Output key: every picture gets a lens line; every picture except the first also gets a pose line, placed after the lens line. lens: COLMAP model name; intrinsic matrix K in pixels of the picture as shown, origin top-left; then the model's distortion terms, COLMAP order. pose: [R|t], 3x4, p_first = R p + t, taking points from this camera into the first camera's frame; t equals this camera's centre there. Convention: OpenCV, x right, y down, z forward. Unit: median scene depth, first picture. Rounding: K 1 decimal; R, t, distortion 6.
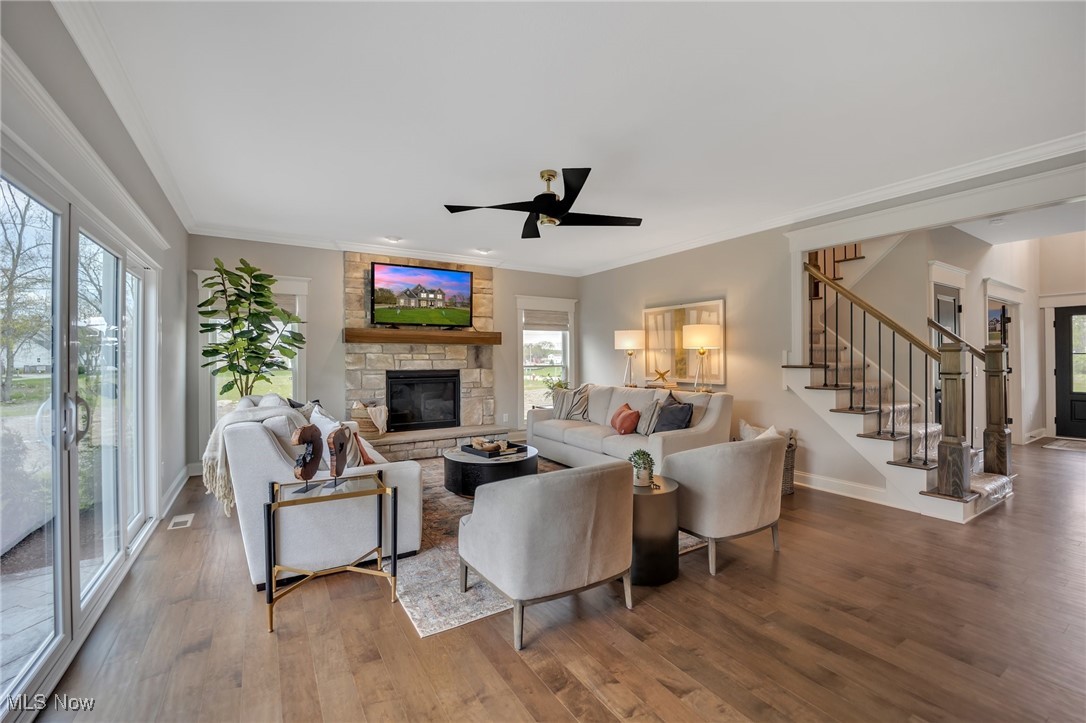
lens RADIAL K [[453.6, 0, 543.4], [0, 453.6, 360.8], [0, 0, 1]] dist [-0.018163, 0.000045]
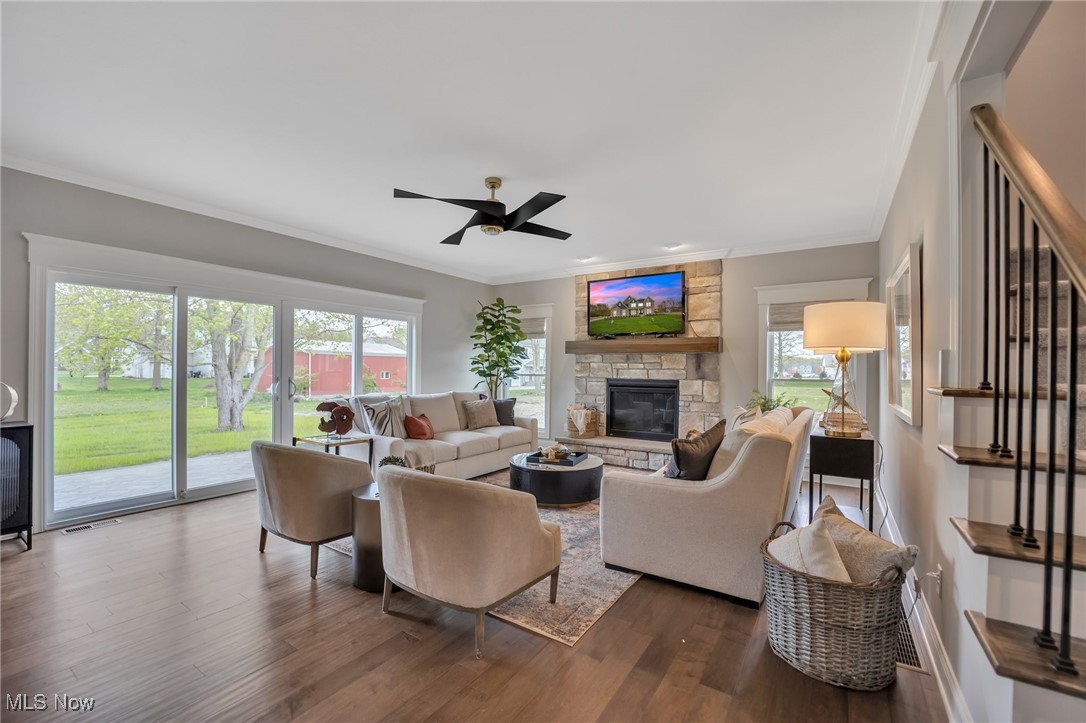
lens RADIAL K [[453.6, 0, 540.1], [0, 453.6, 365.8], [0, 0, 1]] dist [-0.018163, 0.000045]
pose [[0.425769, 0.002599, -0.904828, 0.548946], [-0.015717, 0.999866, -0.004523, -0.001461], [0.904695, 0.016147, 0.425753, 0.379064]]
